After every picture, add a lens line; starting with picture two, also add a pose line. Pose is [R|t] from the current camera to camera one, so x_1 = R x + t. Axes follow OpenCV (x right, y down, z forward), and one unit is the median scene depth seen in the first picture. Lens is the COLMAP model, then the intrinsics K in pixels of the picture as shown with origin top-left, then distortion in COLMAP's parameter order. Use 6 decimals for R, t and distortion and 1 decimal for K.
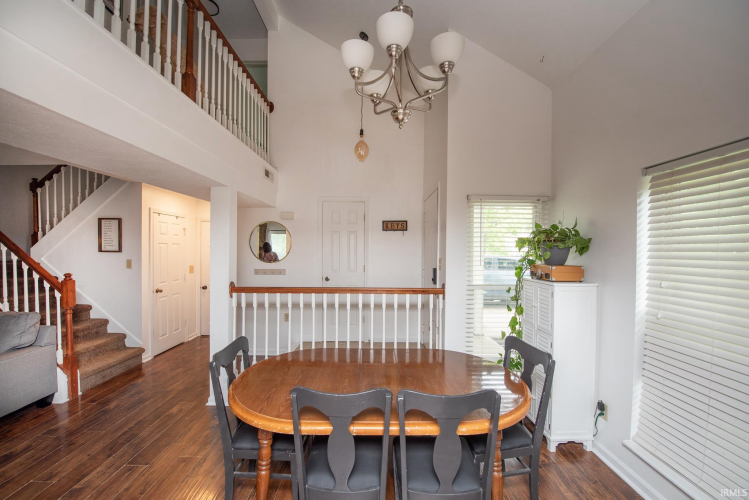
lens RADIAL K [[298.2, 0, 372.2], [0, 298.2, 252.4], [0, 0, 1]] dist [-0.013234, -0.000412]
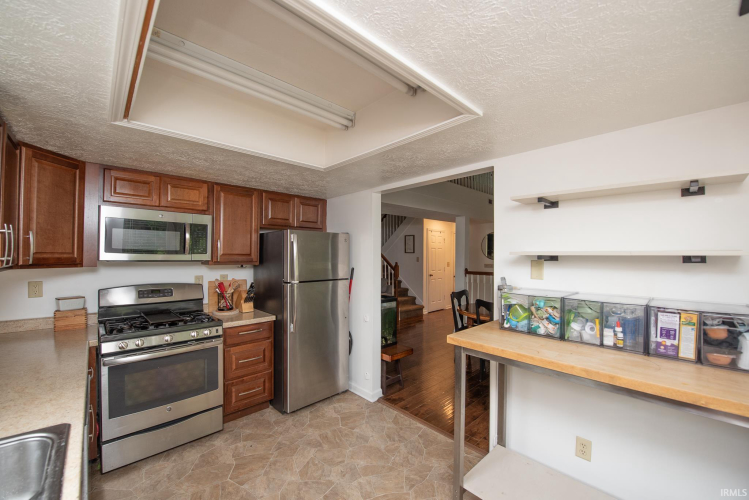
lens RADIAL K [[298.2, 0, 372.2], [0, 298.2, 252.4], [0, 0, 1]] dist [-0.013234, -0.000412]
pose [[0.690133, -0.002136, -0.723679, 0.325722], [-0.009243, 0.999888, -0.011766, 0.020790], [0.723623, 0.014809, 0.690036, -0.487808]]
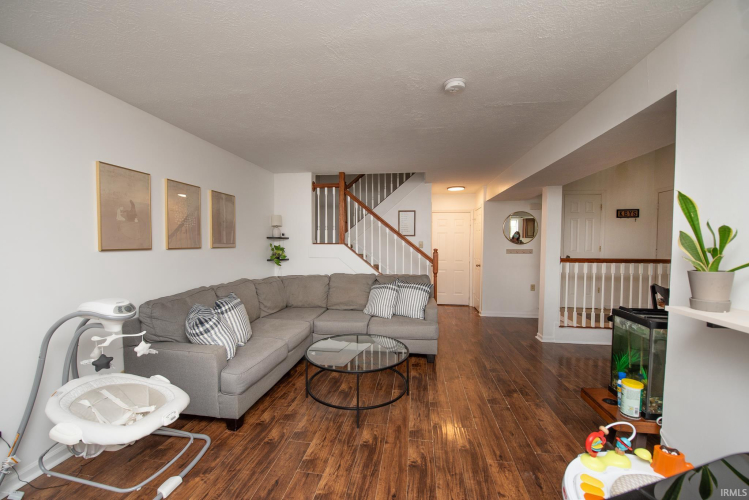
lens RADIAL K [[298.2, 0, 372.2], [0, 298.2, 252.4], [0, 0, 1]] dist [-0.013234, -0.000412]
pose [[0.989953, 0.002420, -0.141374, -0.854501], [0.002815, 0.999318, 0.036815, 0.023332], [0.141367, -0.036843, 0.989271, -0.370929]]
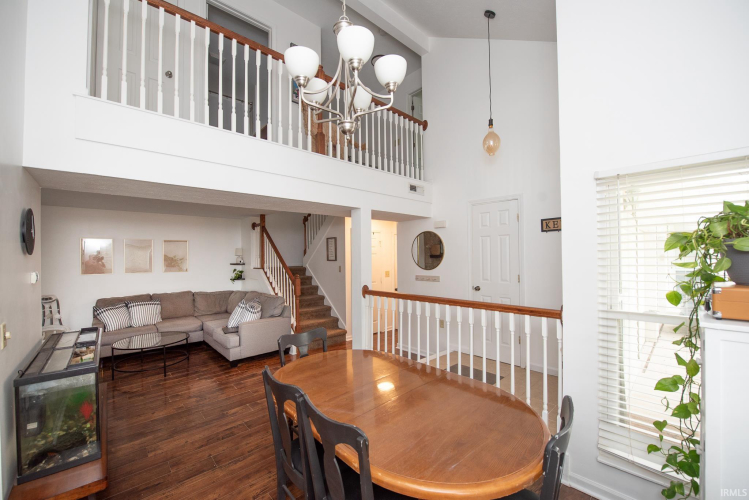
lens RADIAL K [[298.2, 0, 372.2], [0, 298.2, 252.4], [0, 0, 1]] dist [-0.013234, -0.000412]
pose [[0.675078, -0.026222, -0.737280, 0.339840], [0.011610, 0.999622, -0.024922, -0.003995], [0.737655, 0.008264, 0.675128, 0.147534]]
